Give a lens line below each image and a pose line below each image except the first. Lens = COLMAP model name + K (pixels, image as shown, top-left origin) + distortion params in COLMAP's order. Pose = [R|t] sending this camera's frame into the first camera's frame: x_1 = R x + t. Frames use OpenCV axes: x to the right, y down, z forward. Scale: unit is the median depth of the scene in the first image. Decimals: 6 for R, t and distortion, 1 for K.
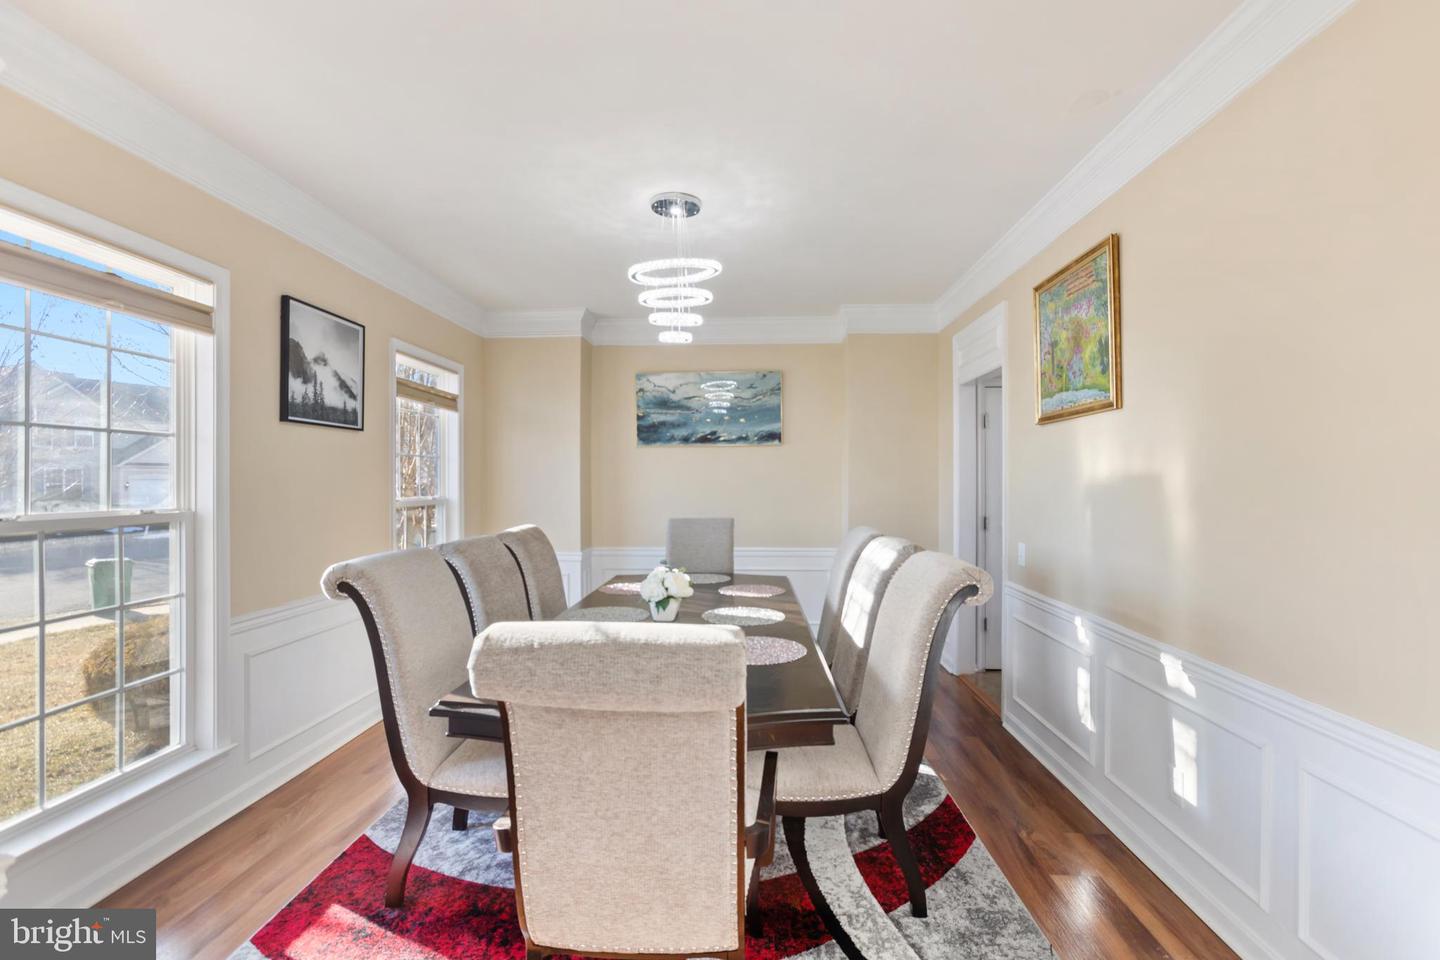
lens RADIAL K [[636.0, 0, 724.0], [0, 636.0, 480.9], [0, 0, 1]] dist [-0.024298, 0.014781]
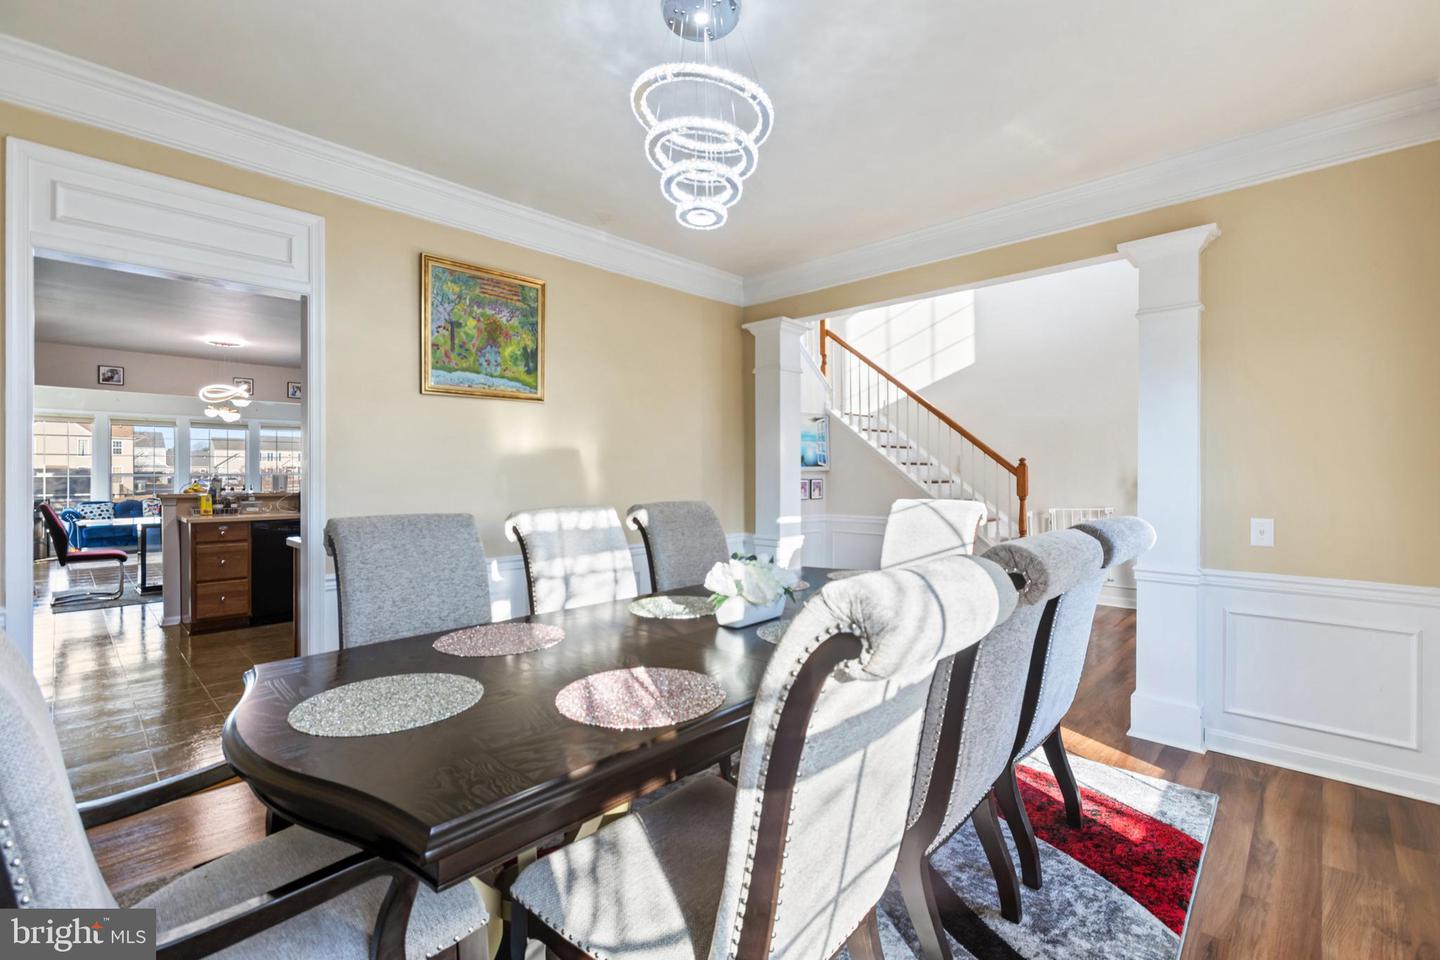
lens RADIAL K [[636.0, 0, 724.0], [0, 636.0, 480.9], [0, 0, 1]] dist [-0.024298, 0.014781]
pose [[-0.777814, 0.004380, 0.628479, -0.661483], [0.005131, 0.999987, -0.000619, 0.074637], [-0.628474, 0.002743, -0.777826, 1.961337]]
